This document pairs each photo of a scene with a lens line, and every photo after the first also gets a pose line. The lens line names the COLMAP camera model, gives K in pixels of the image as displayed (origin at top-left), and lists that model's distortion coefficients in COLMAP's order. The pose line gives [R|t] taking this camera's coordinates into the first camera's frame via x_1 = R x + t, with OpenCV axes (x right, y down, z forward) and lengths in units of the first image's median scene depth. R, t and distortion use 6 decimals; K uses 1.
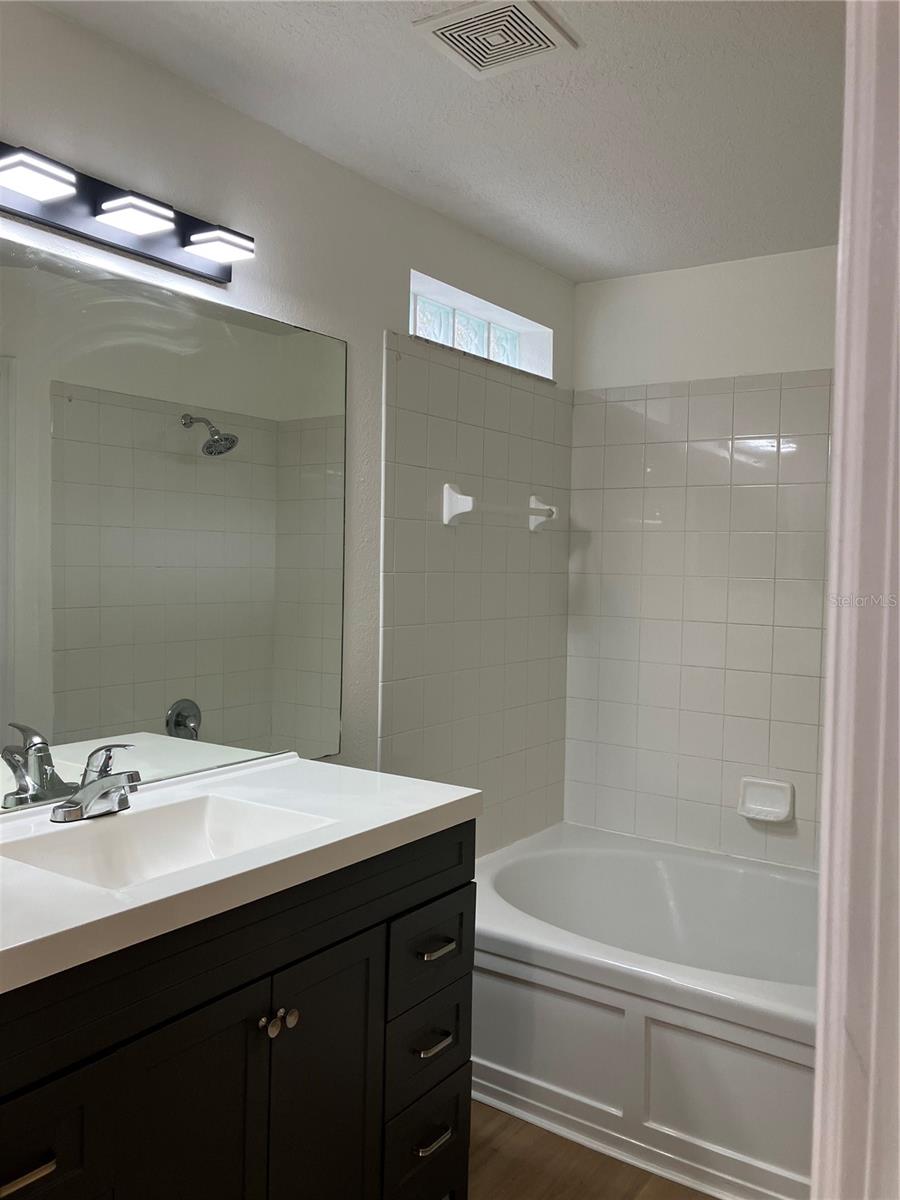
lens RADIAL K [[999.9, 0, 469.2], [0, 999.9, 599.1], [0, 0, 1]] dist [0.081975, -0.004610]
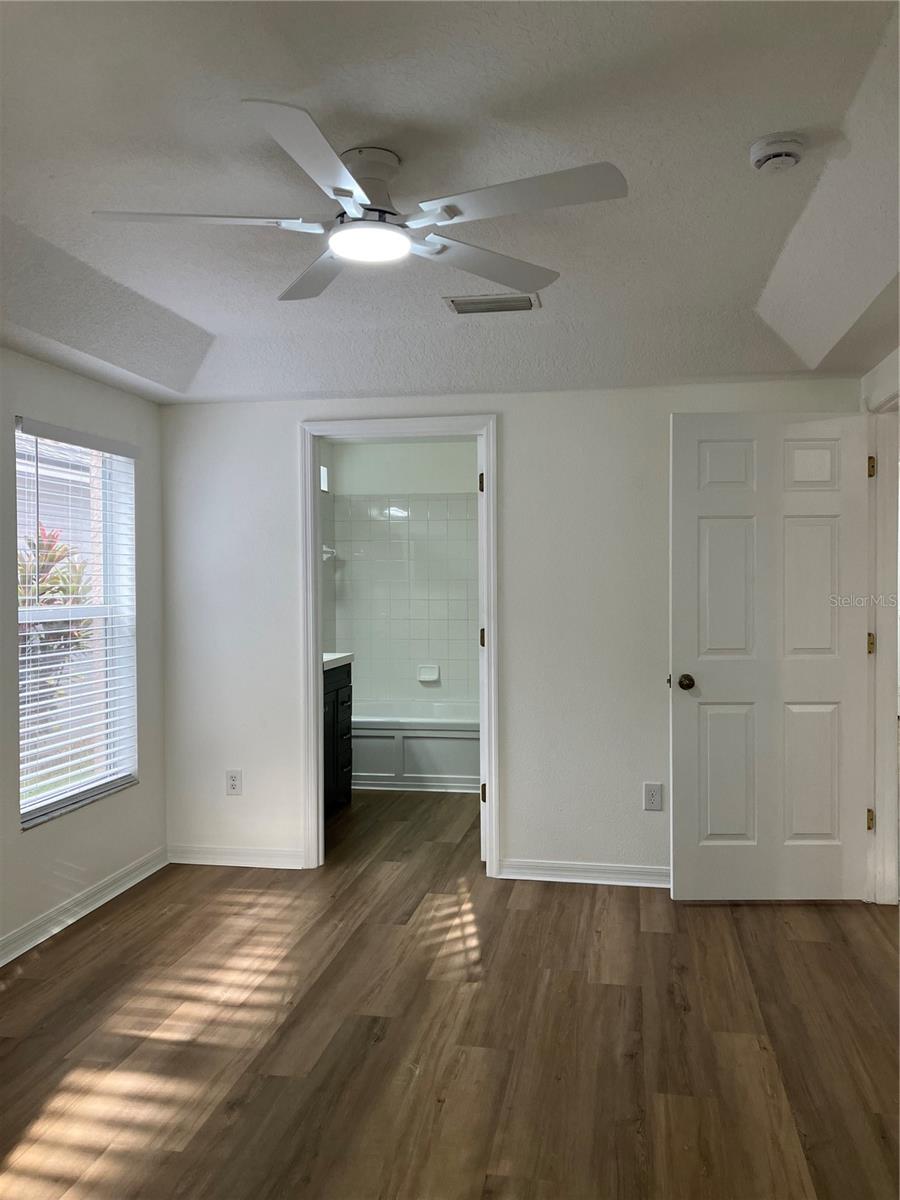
lens RADIAL K [[999.9, 0, 469.2], [0, 999.9, 599.1], [0, 0, 1]] dist [0.081975, -0.004610]
pose [[0.911698, -0.027374, 0.409948, -0.527445], [0.032517, 0.999456, -0.005578, 0.036441], [-0.409572, 0.018416, 0.912092, -1.082427]]
